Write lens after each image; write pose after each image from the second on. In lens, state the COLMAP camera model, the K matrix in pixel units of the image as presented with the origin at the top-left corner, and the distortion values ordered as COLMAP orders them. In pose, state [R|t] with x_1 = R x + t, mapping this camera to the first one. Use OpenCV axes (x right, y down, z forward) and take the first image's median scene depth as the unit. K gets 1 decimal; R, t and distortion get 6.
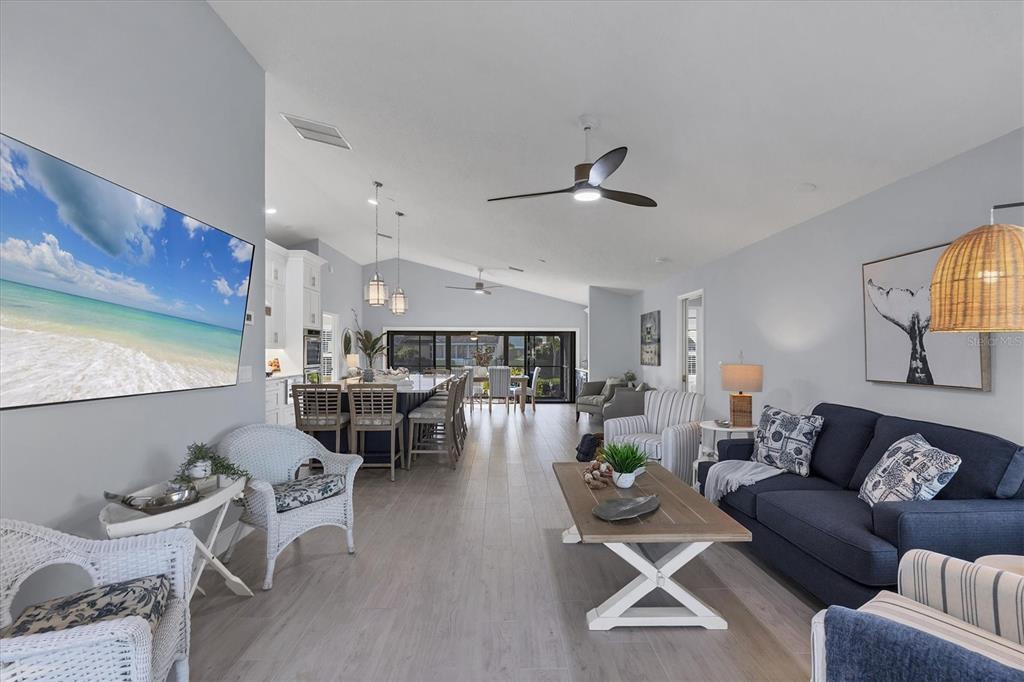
lens RADIAL K [[484.9, 0, 512.0], [0, 484.9, 341.0], [0, 0, 1]] dist [0.001264, 0.000151]
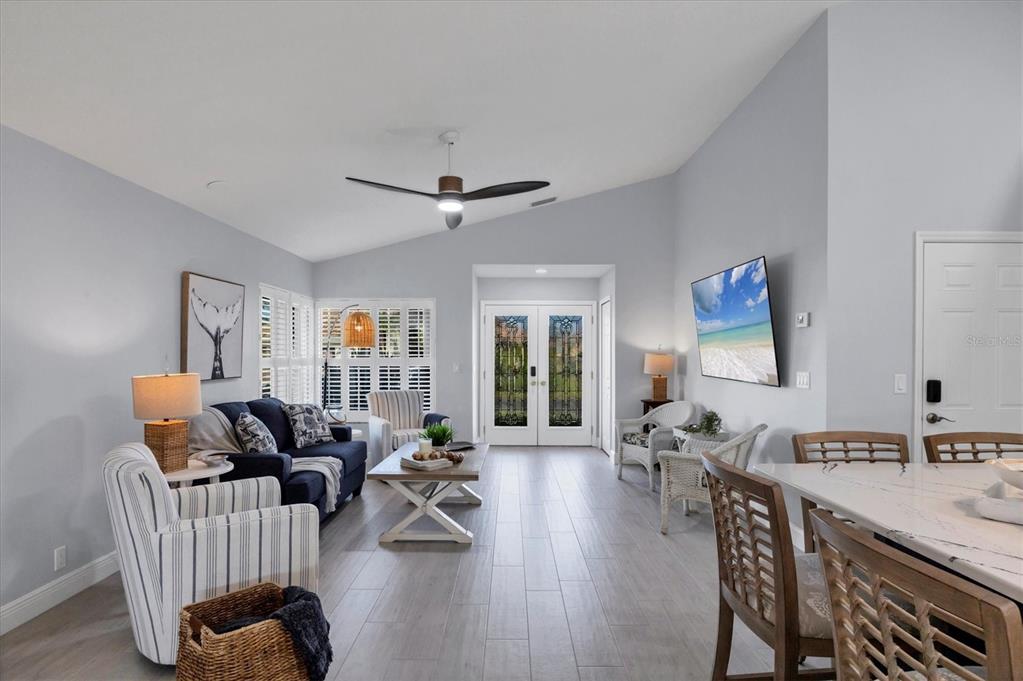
lens RADIAL K [[545.3, 0, 512.4], [0, 545.3, 353.8], [0, 0, 1]] dist [0.001270, 0.000023]
pose [[-0.999033, -0.009693, 0.042876, -0.036330], [-0.010653, 0.999697, -0.022213, 0.043698], [-0.042647, -0.022648, -0.998833, 2.449533]]
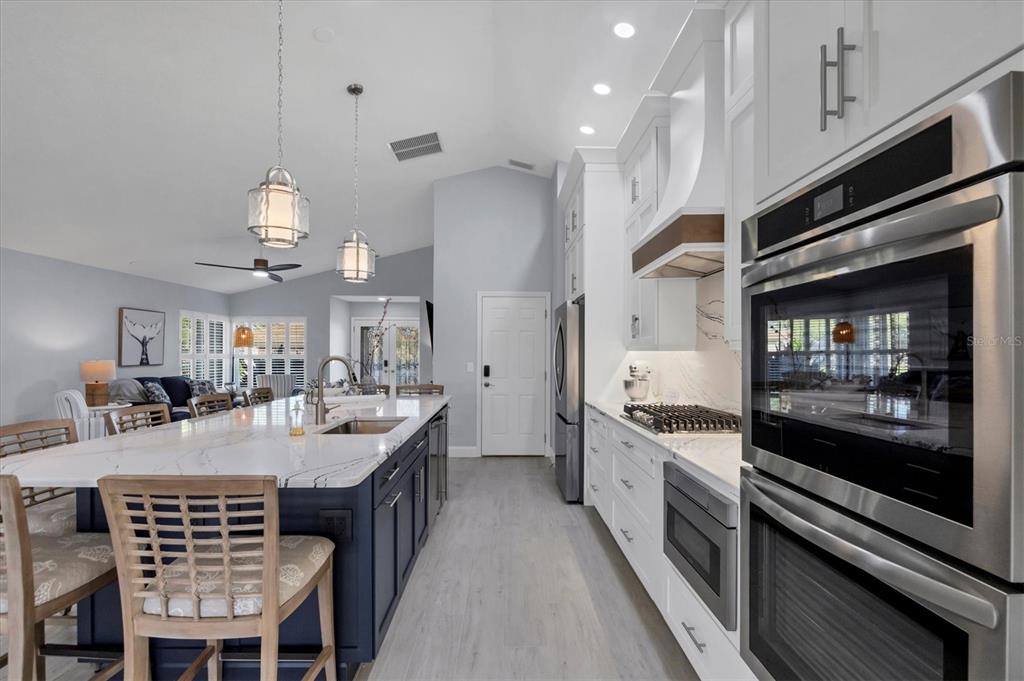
lens RADIAL K [[476.1, 0, 509.5], [0, 476.1, 354.3], [0, 0, 1]] dist [-0.000374, -0.000067]
pose [[-0.999452, -0.014463, 0.029766, -1.055145], [-0.015031, 0.999707, -0.018957, 0.053059], [-0.029483, -0.019395, -0.999377, 3.308950]]
